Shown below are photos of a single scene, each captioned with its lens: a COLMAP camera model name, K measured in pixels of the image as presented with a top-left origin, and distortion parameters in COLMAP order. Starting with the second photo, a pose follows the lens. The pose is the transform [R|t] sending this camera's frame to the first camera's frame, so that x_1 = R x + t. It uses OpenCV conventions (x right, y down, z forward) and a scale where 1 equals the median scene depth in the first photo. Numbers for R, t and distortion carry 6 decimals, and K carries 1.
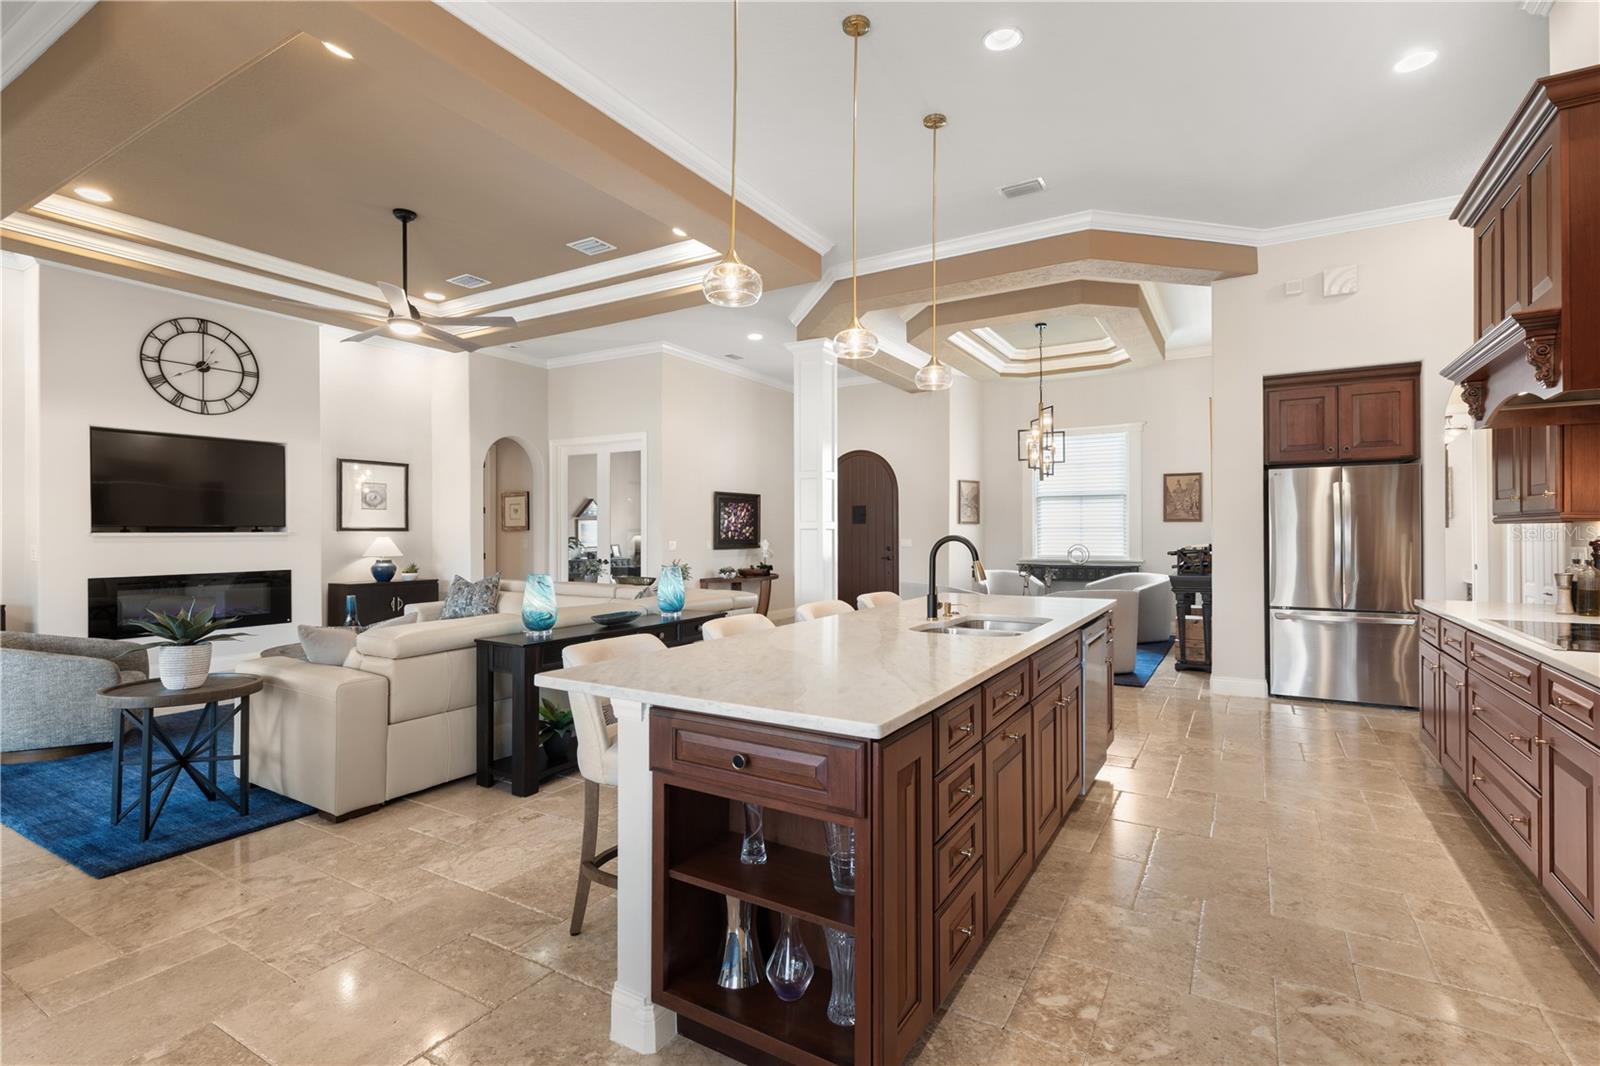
lens RADIAL K [[727.1, 0, 830.0], [0, 727.1, 530.6], [0, 0, 1]] dist [0.007752, -0.001052]
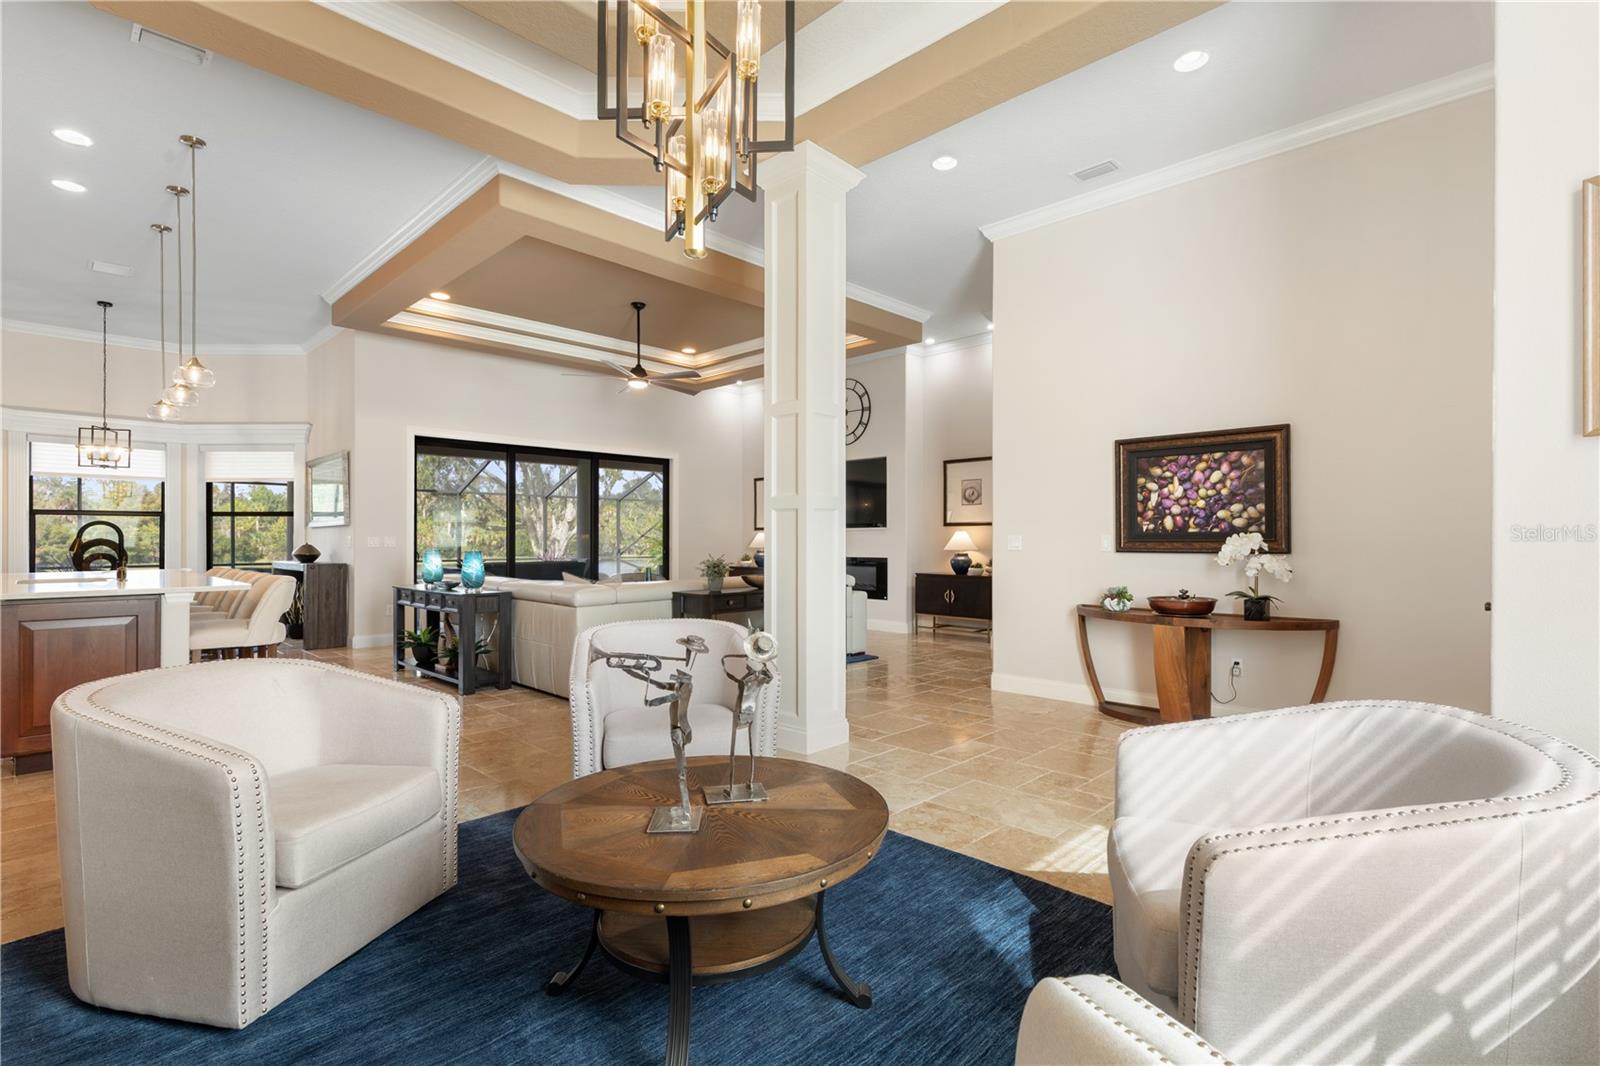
lens RADIAL K [[758.1, 0, 809.3], [0, 758.1, 541.8], [0, 0, 1]] dist [0.001469, 0.000085]
pose [[-0.284086, 0.004937, -0.958786, 0.567419], [0.001678, 0.999988, 0.004652, 0.021756], [0.958797, -0.000287, -0.284091, 1.303332]]
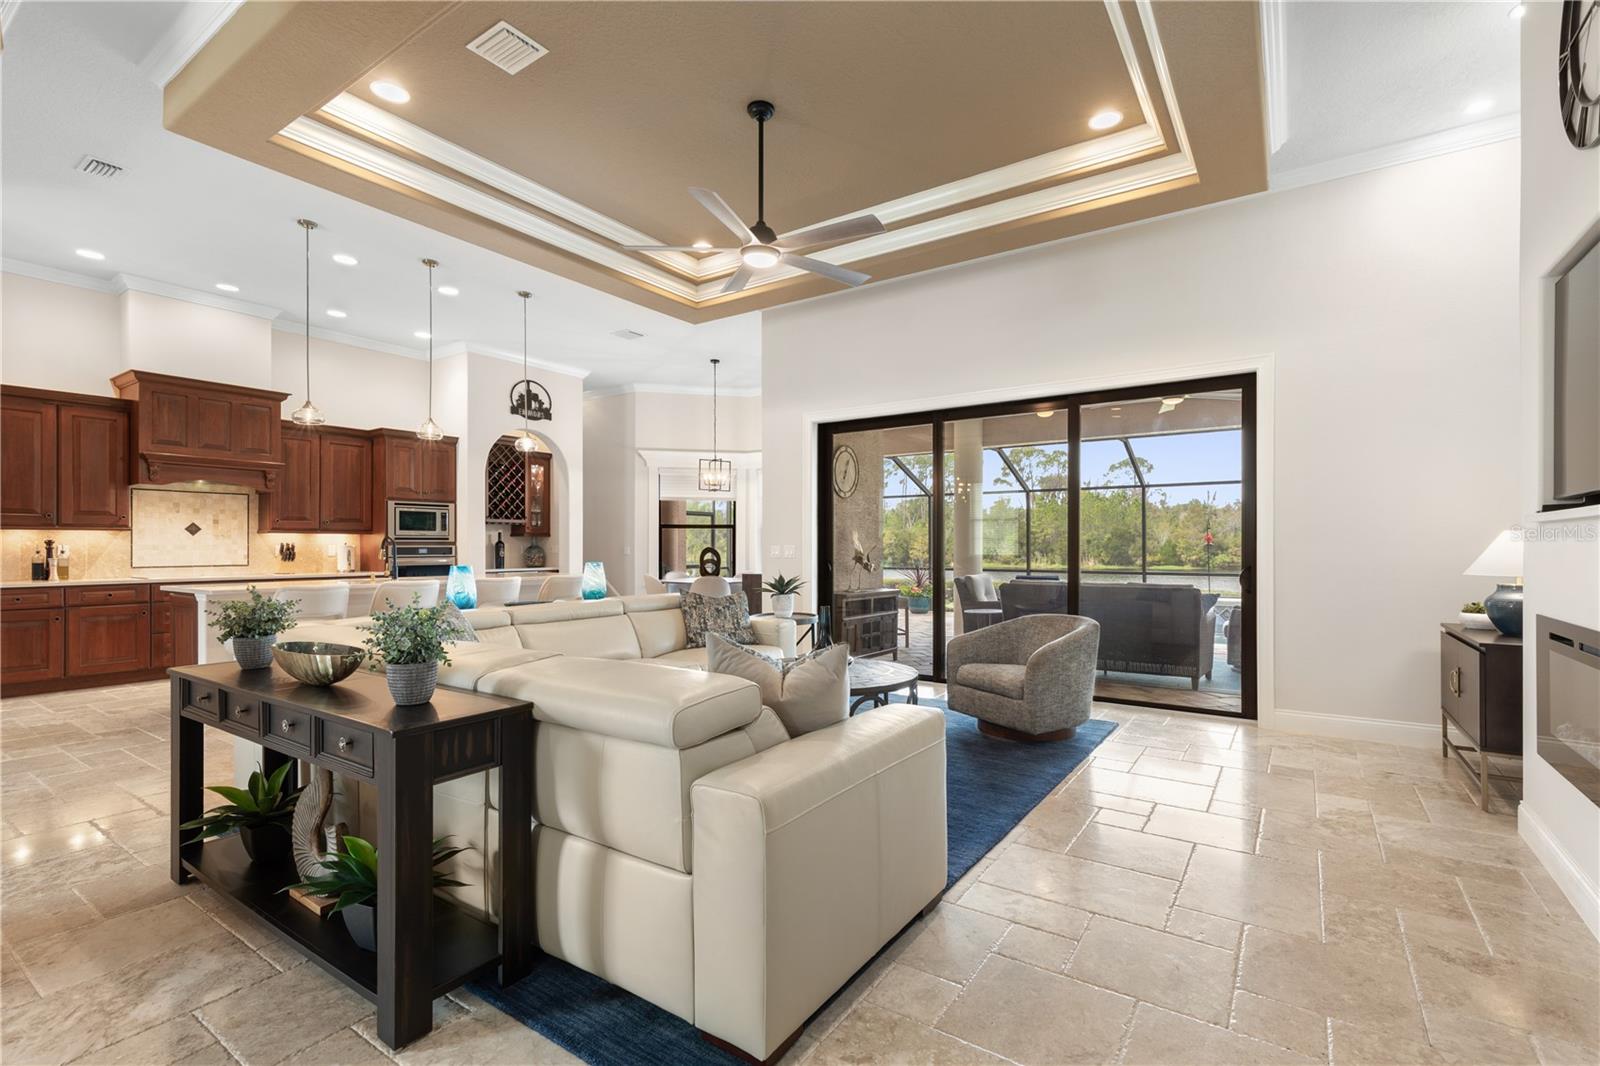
lens RADIAL K [[727.1, 0, 810.2], [0, 727.1, 543.8], [0, 0, 1]] dist [0.007752, -0.001052]
pose [[-0.995354, 0.006231, 0.096080, -0.524519], [0.005826, 0.999973, -0.004490, 0.020680], [-0.096105, -0.003909, -0.995364, 1.316679]]
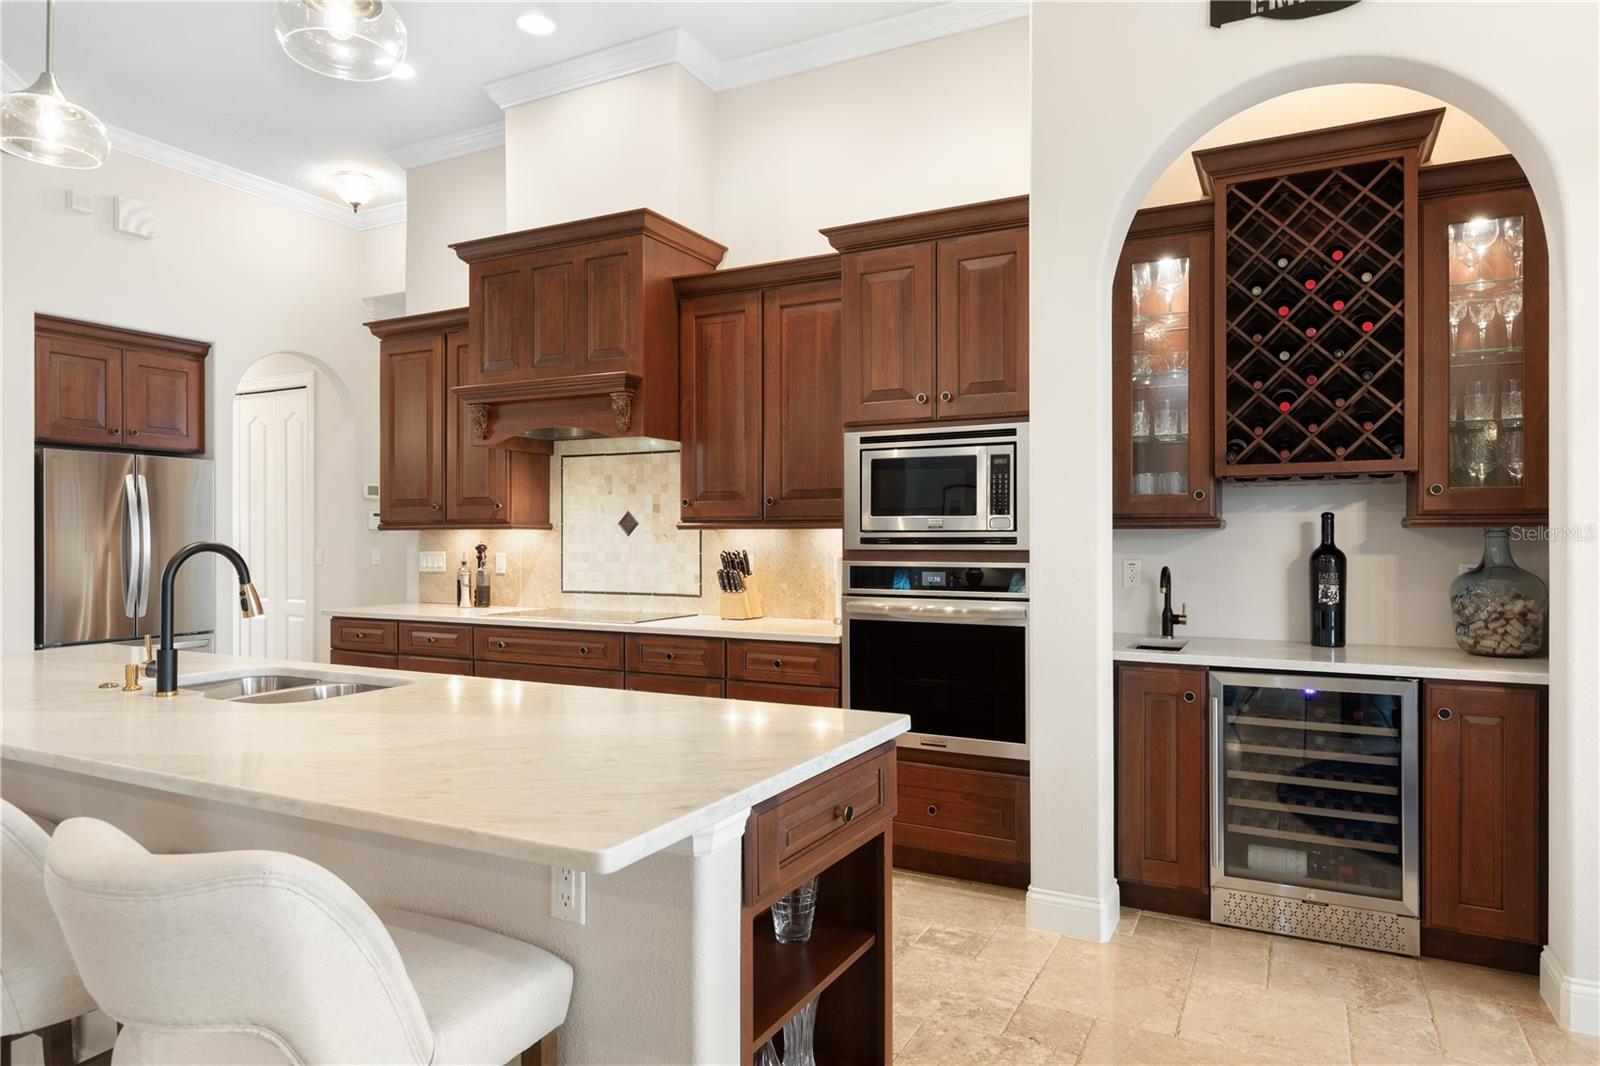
lens RADIAL K [[970.1, 0, 796.5], [0, 970.1, 535.9], [0, 0, 1]] dist [0.007120, -0.004505]
pose [[-0.026070, 0.004761, 0.999649, -0.284999], [0.000017, 0.999989, -0.004762, 0.002915], [-0.999660, -0.000107, -0.026070, 0.257275]]
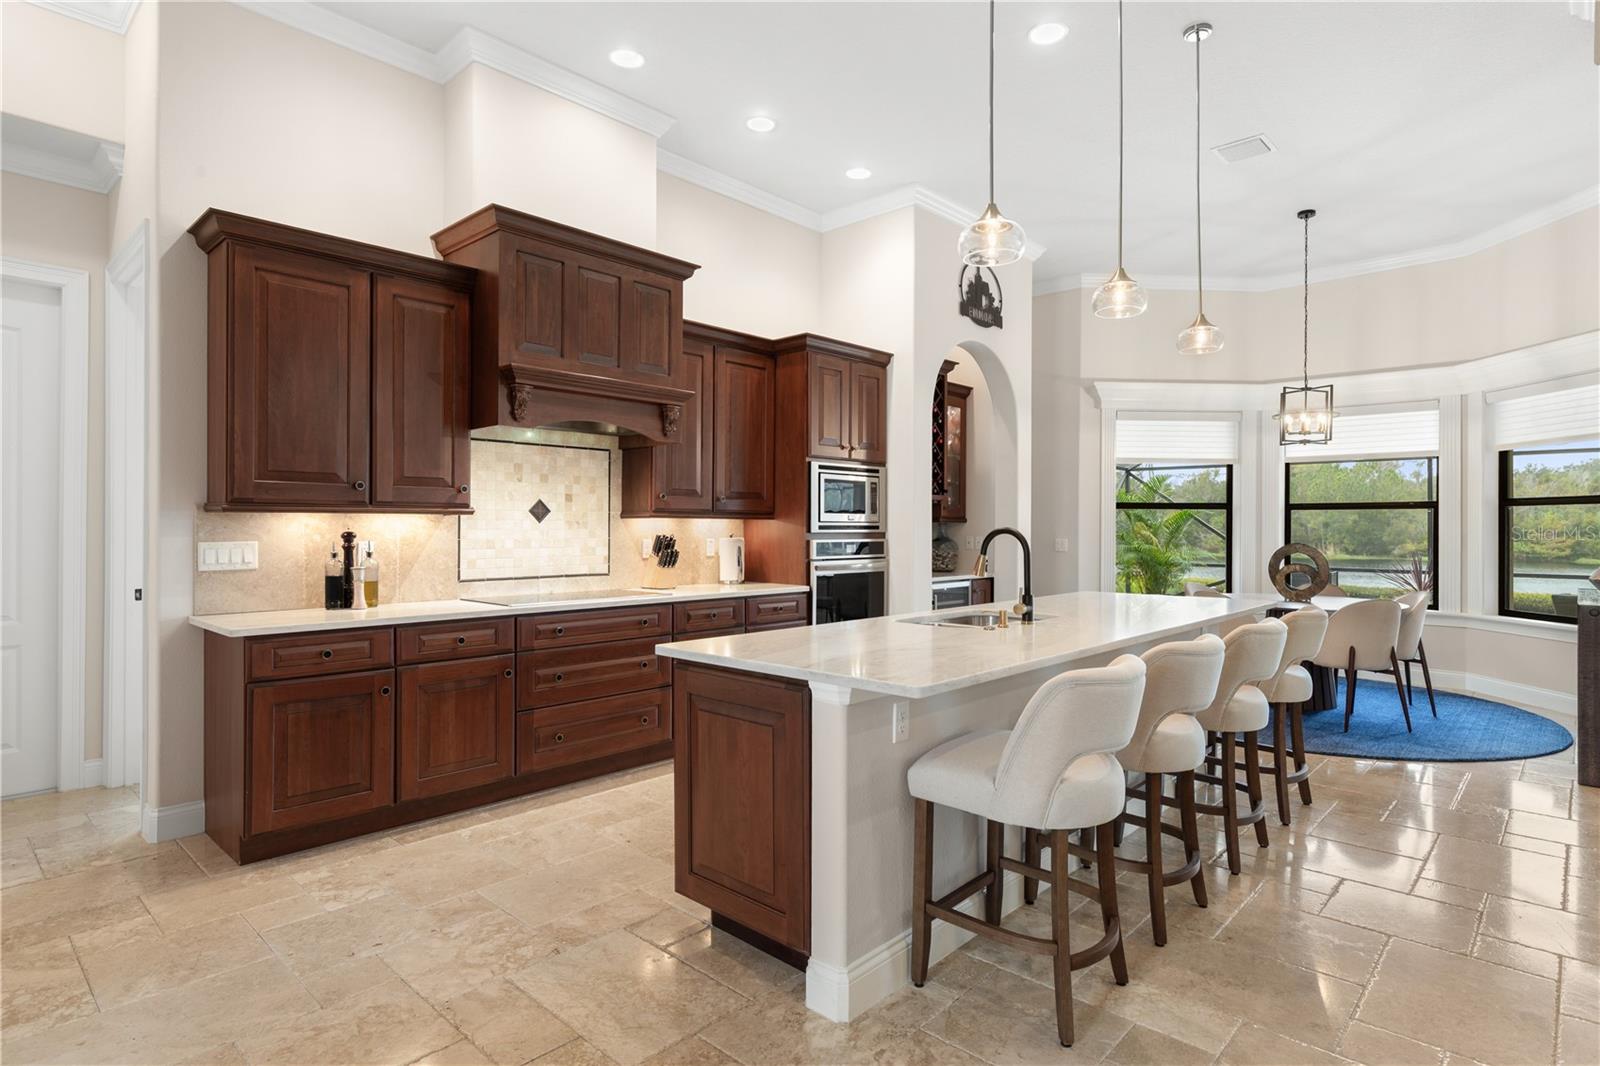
lens RADIAL K [[830.1, 0, 803.9], [0, 830.1, 527.2], [0, 0, 1]] dist [-0.001294, 0.000679]
pose [[-0.969503, 0.001043, 0.245075, 0.082288], [0.000692, 0.999999, -0.001521, 0.004189], [-0.245077, -0.001305, -0.969503, 0.958015]]
